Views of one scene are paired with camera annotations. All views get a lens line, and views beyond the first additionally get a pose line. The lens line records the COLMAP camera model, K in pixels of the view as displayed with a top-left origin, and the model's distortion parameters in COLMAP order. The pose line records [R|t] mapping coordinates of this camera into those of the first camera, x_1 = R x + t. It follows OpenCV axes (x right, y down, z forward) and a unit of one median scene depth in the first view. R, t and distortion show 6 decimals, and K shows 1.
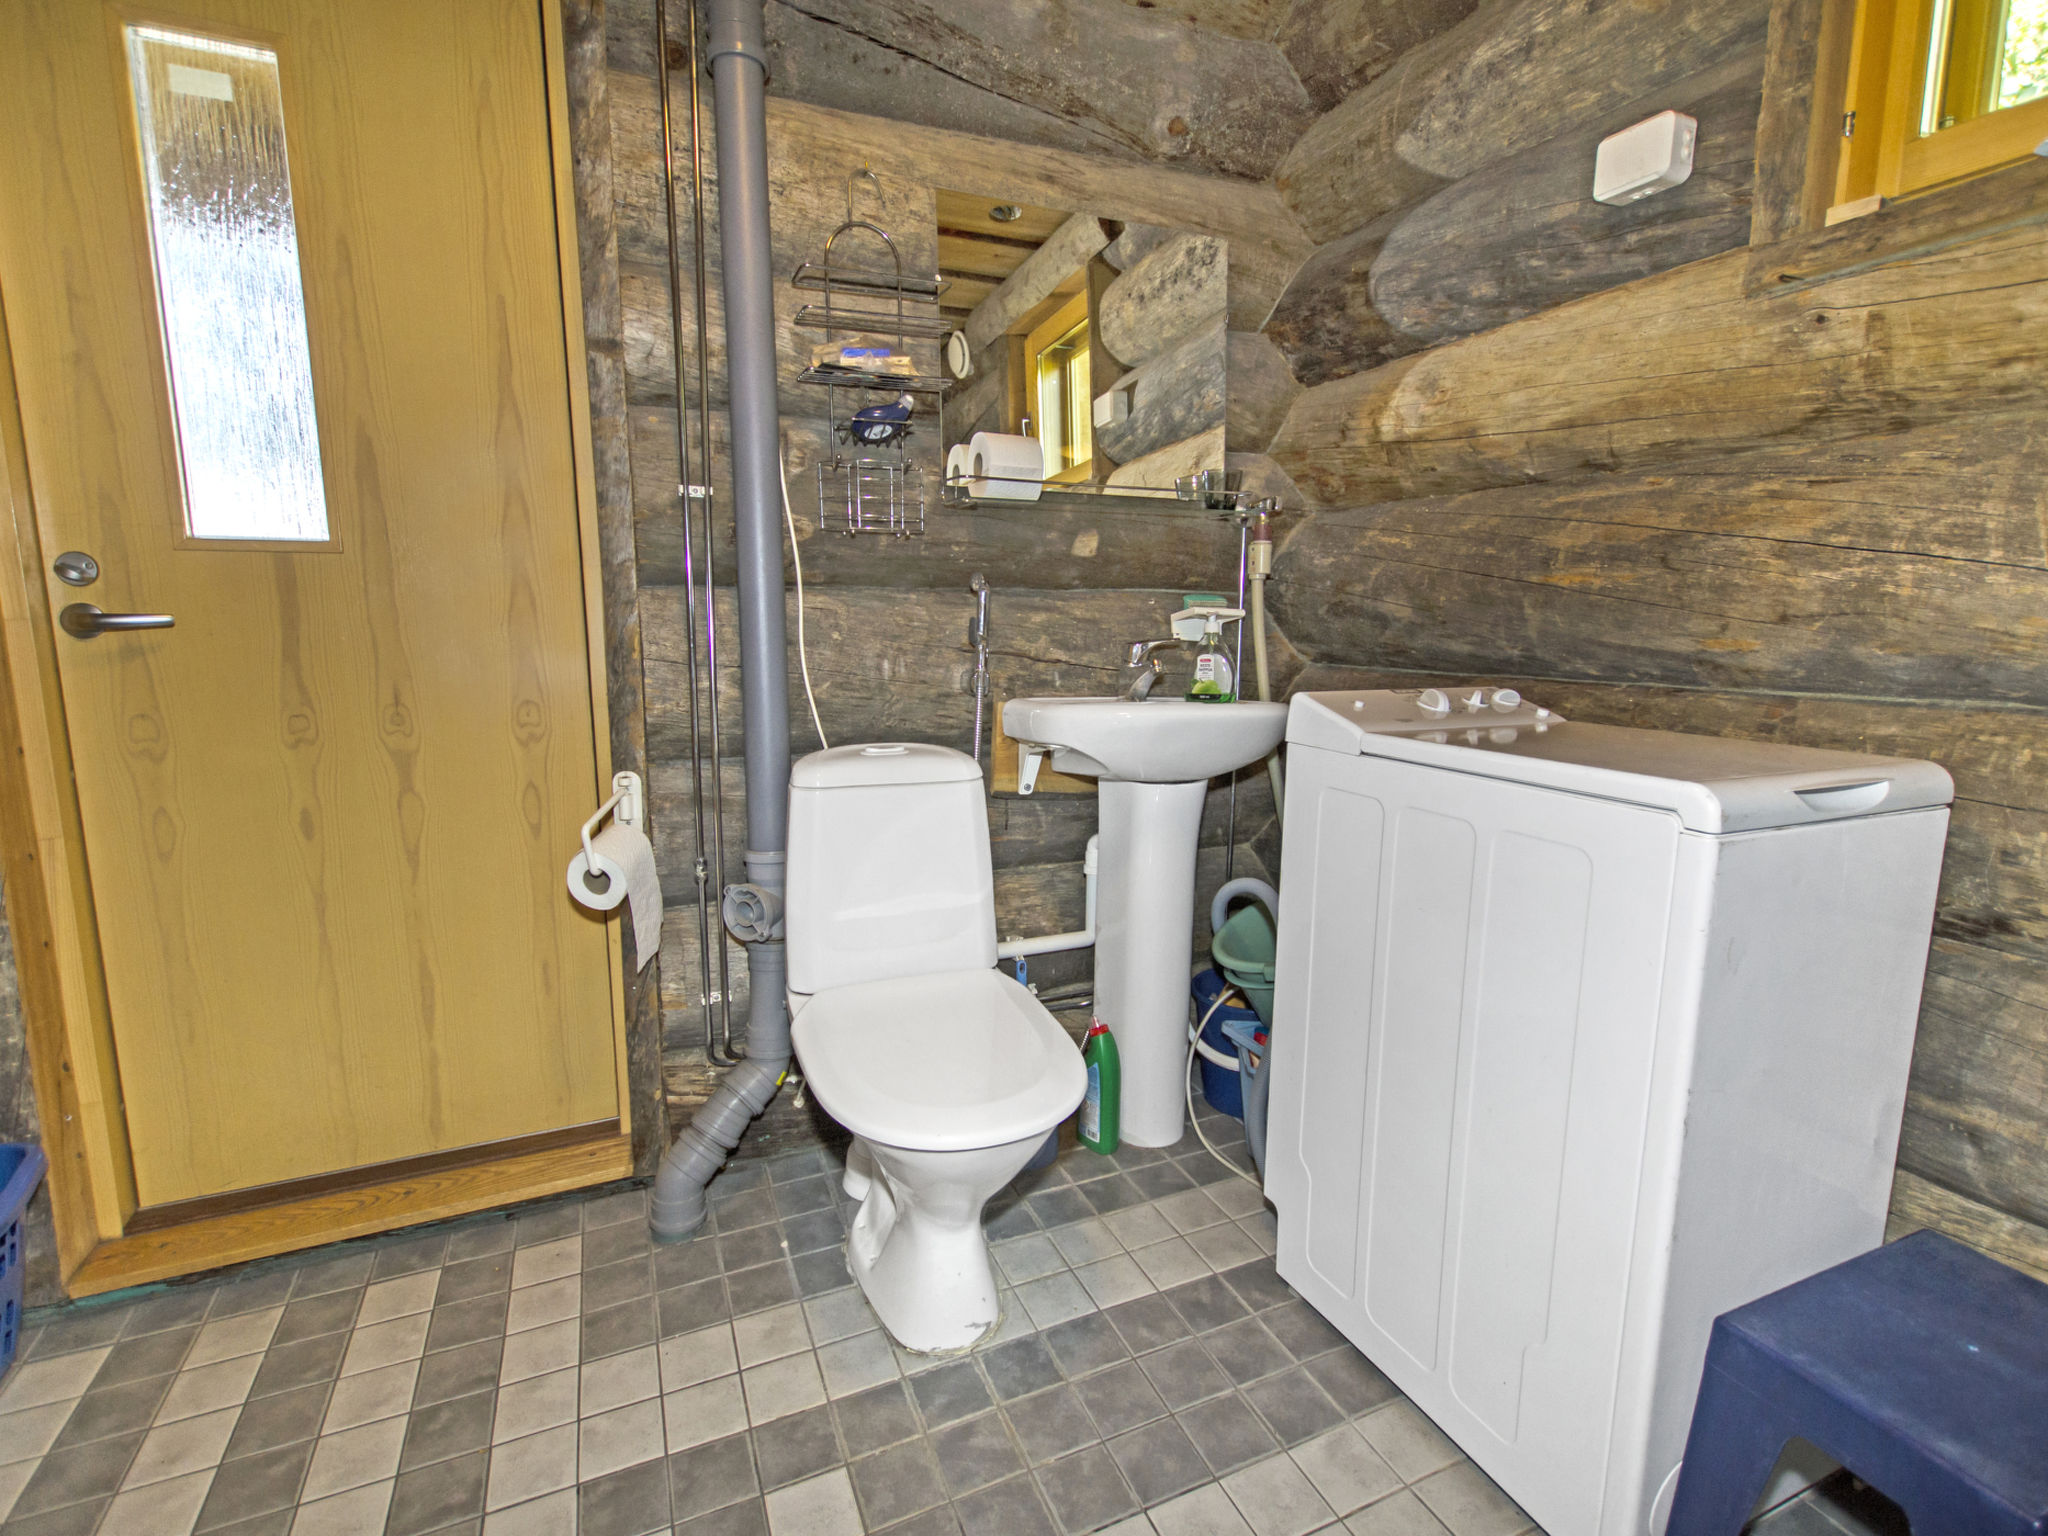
lens RADIAL K [[990.6, 0, 1028.7], [0, 990.6, 773.7], [0, 0, 1]] dist [0.010373, -0.003590]
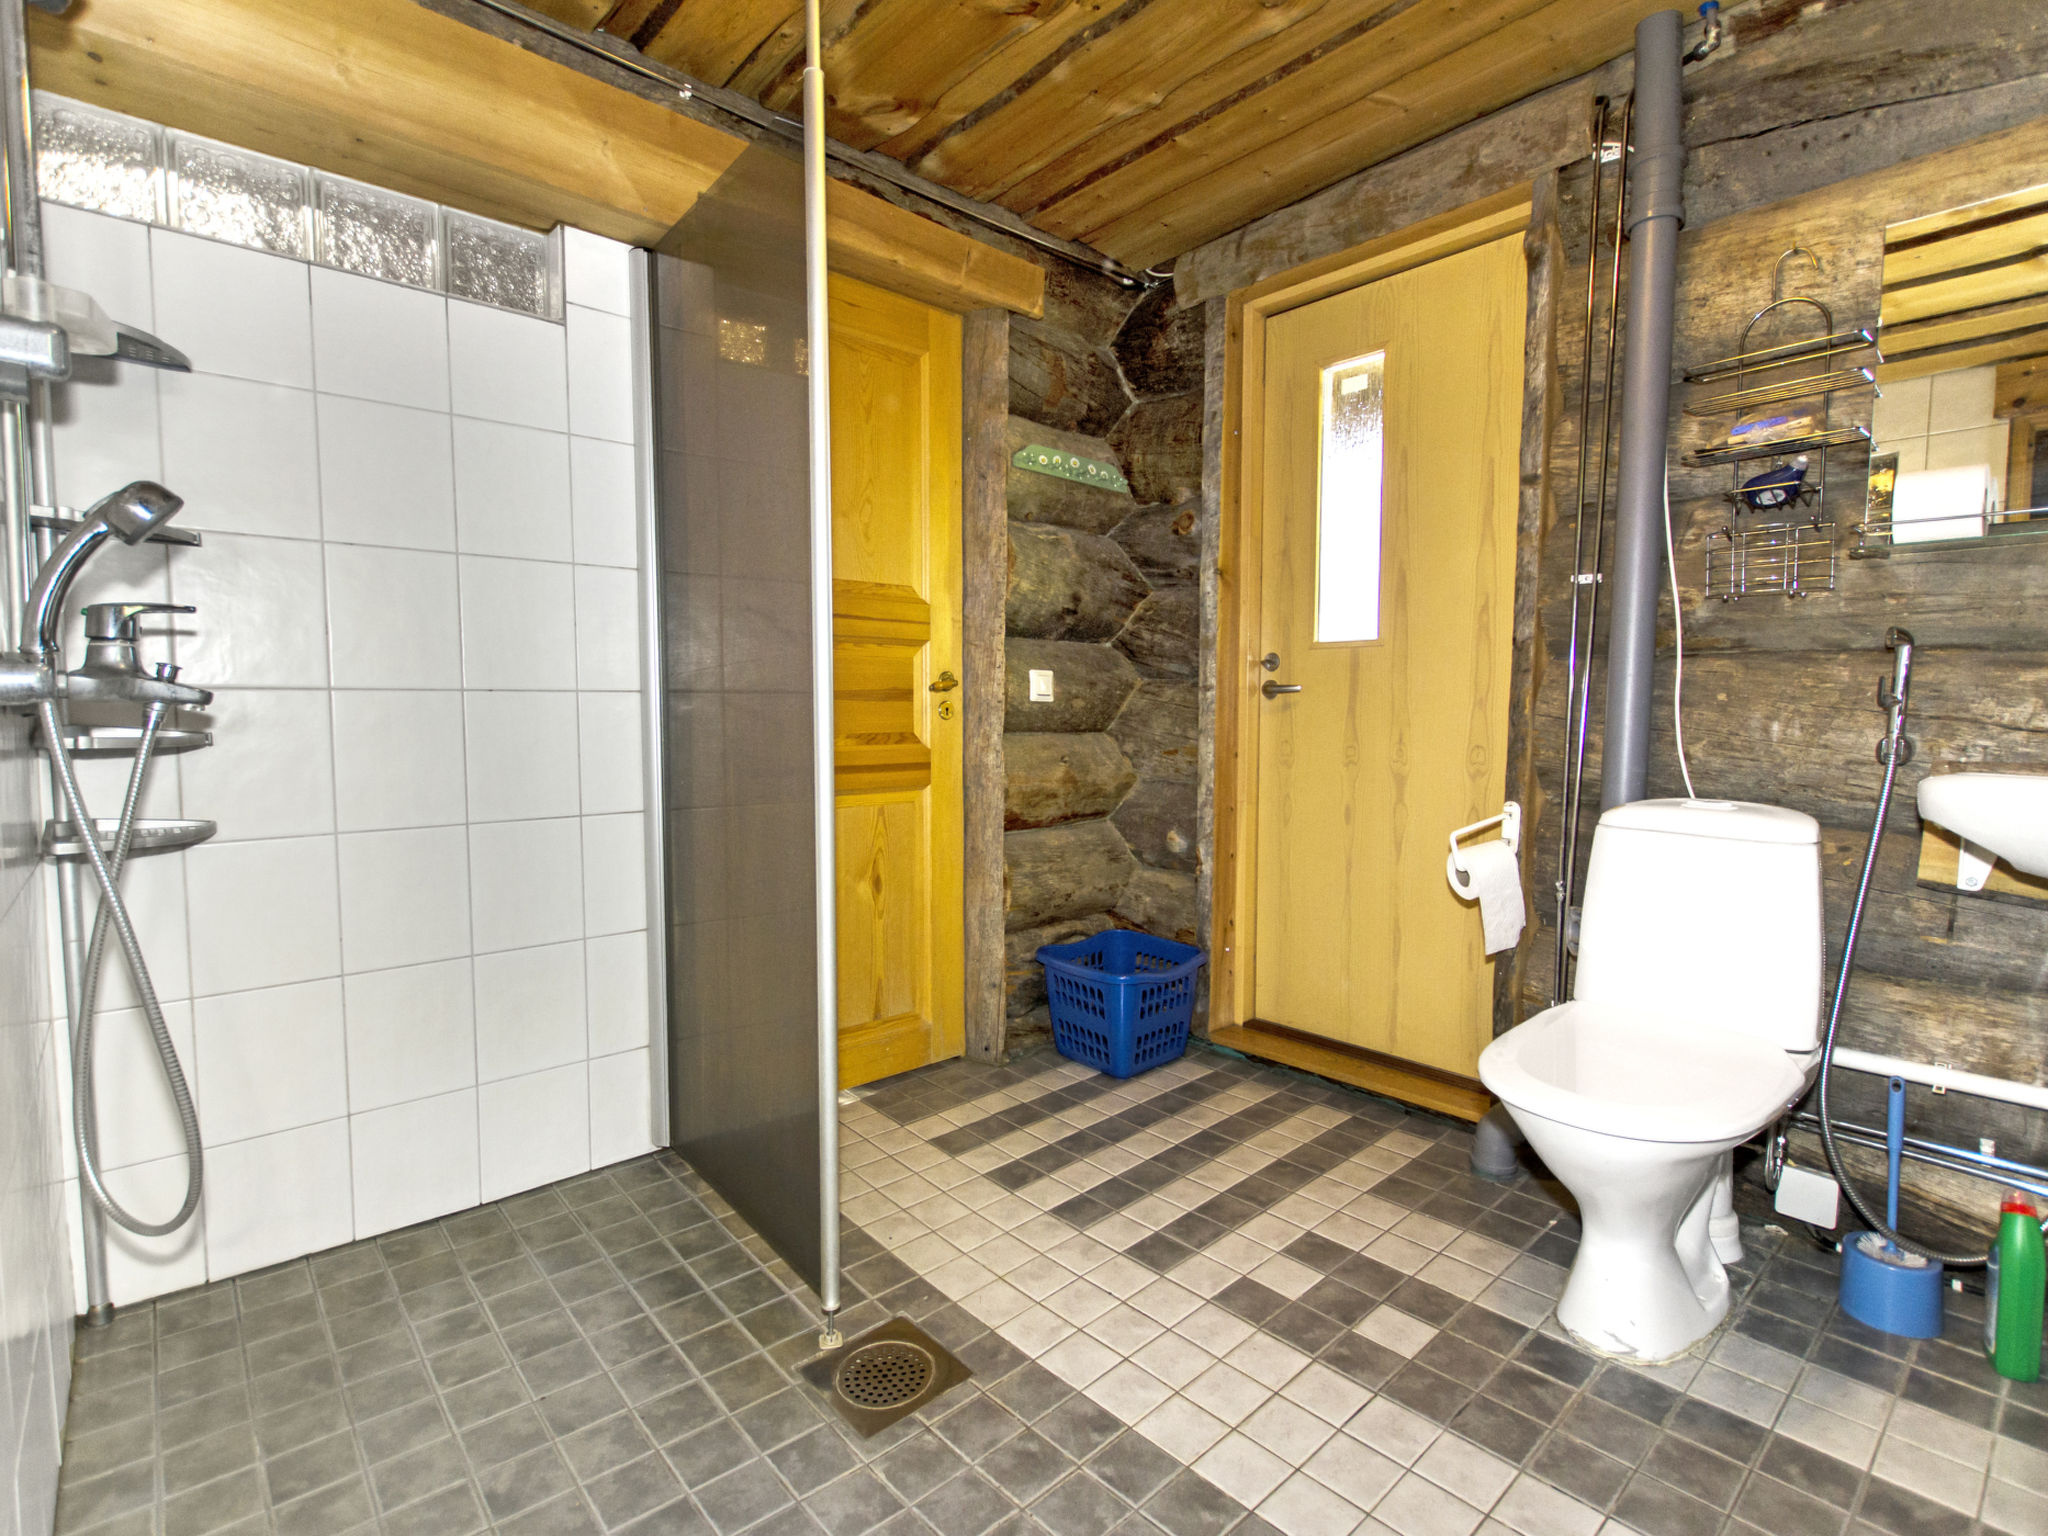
lens RADIAL K [[990.6, 0, 1016.0], [0, 990.6, 770.3], [0, 0, 1]] dist [0.010373, -0.003590]
pose [[0.306484, 0.066825, -0.949527, 0.649664], [-0.147172, 0.988864, 0.022090, 0.025141], [0.940430, 0.132973, 0.312906, -0.012052]]
